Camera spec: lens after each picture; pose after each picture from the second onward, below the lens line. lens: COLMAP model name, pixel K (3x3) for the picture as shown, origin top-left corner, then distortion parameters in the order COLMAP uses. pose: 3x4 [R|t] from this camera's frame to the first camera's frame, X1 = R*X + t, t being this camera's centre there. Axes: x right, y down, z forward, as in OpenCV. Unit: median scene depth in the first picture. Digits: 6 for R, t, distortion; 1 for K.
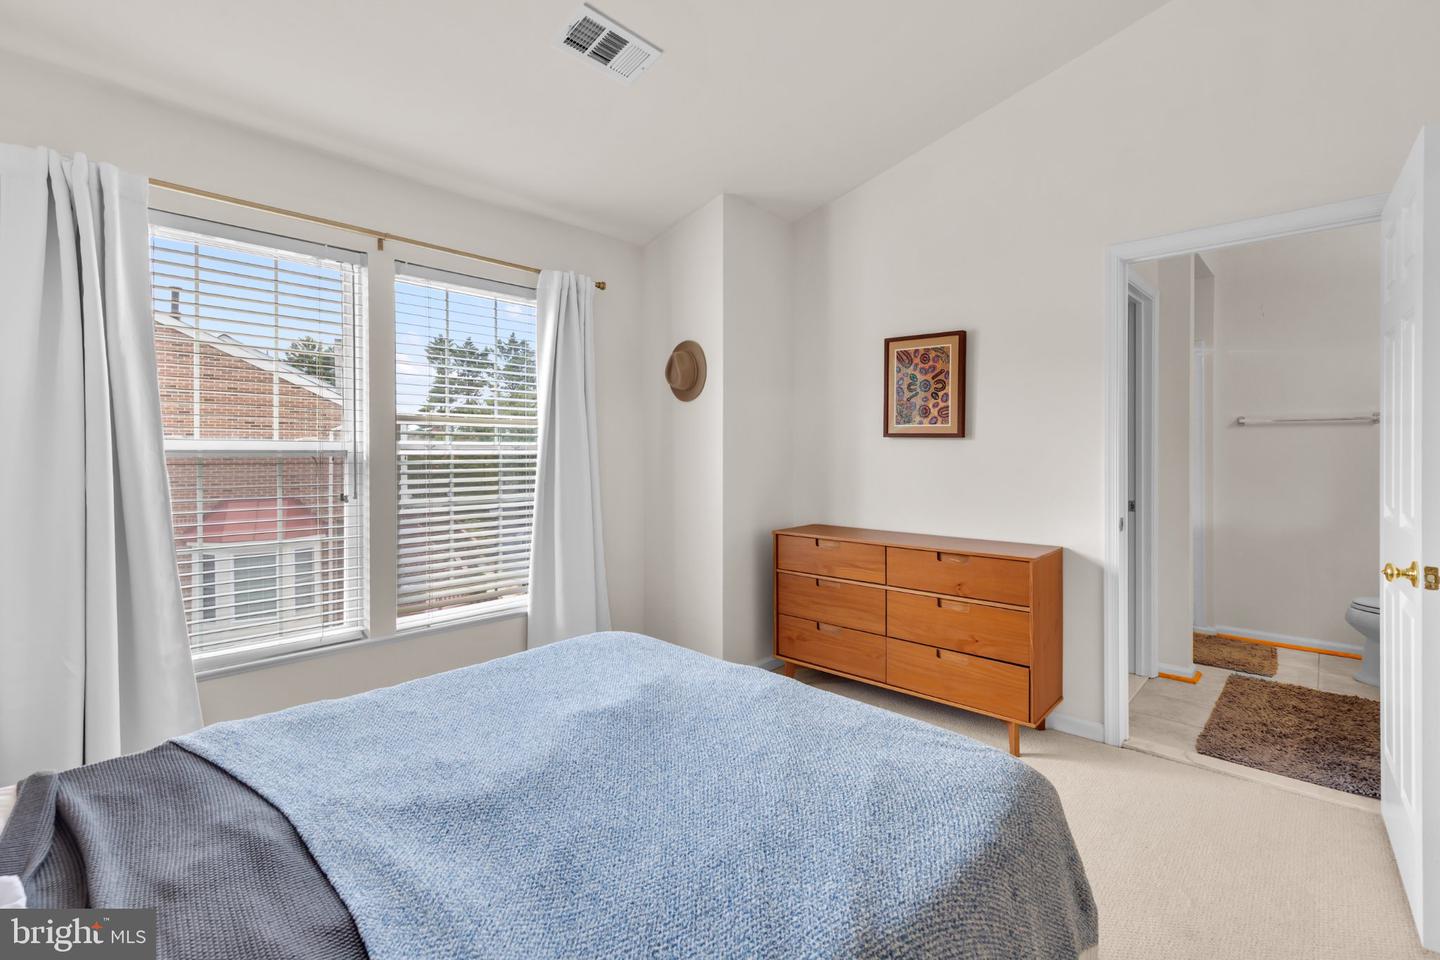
lens RADIAL K [[662.2, 0, 718.6], [0, 662.2, 465.4], [0, 0, 1]] dist [0.016337, 0.000666]
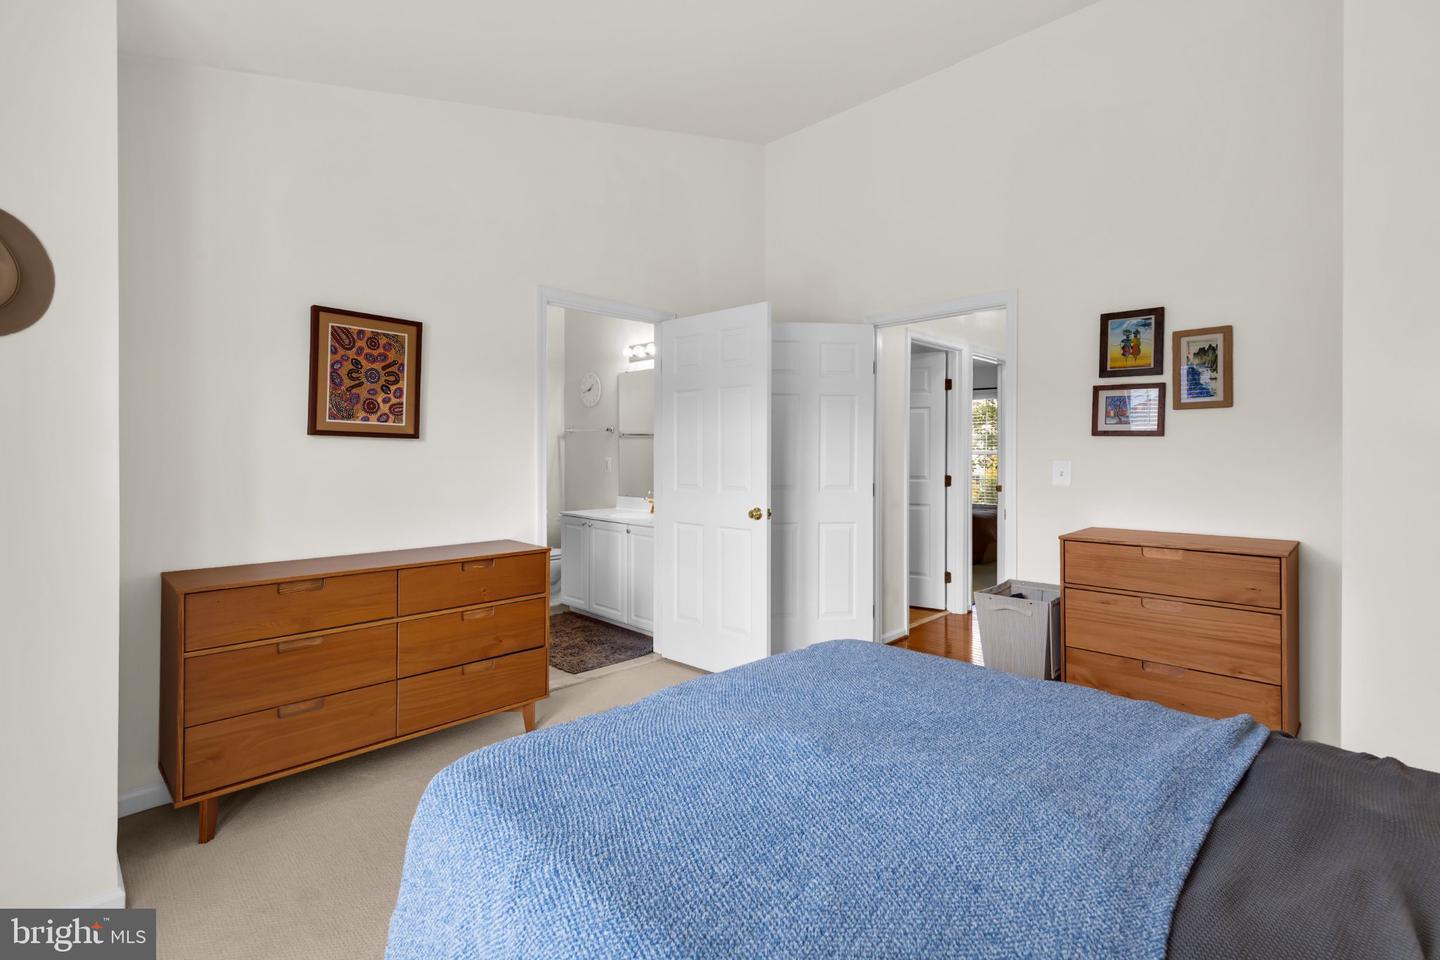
lens RADIAL K [[662.2, 0, 716.8], [0, 662.2, 465.0], [0, 0, 1]] dist [0.016337, 0.000666]
pose [[0.028243, -0.007368, 0.999574, -0.519173], [0.027031, 0.999613, 0.006604, -0.000575], [-0.999236, 0.026833, 0.028431, 0.540171]]
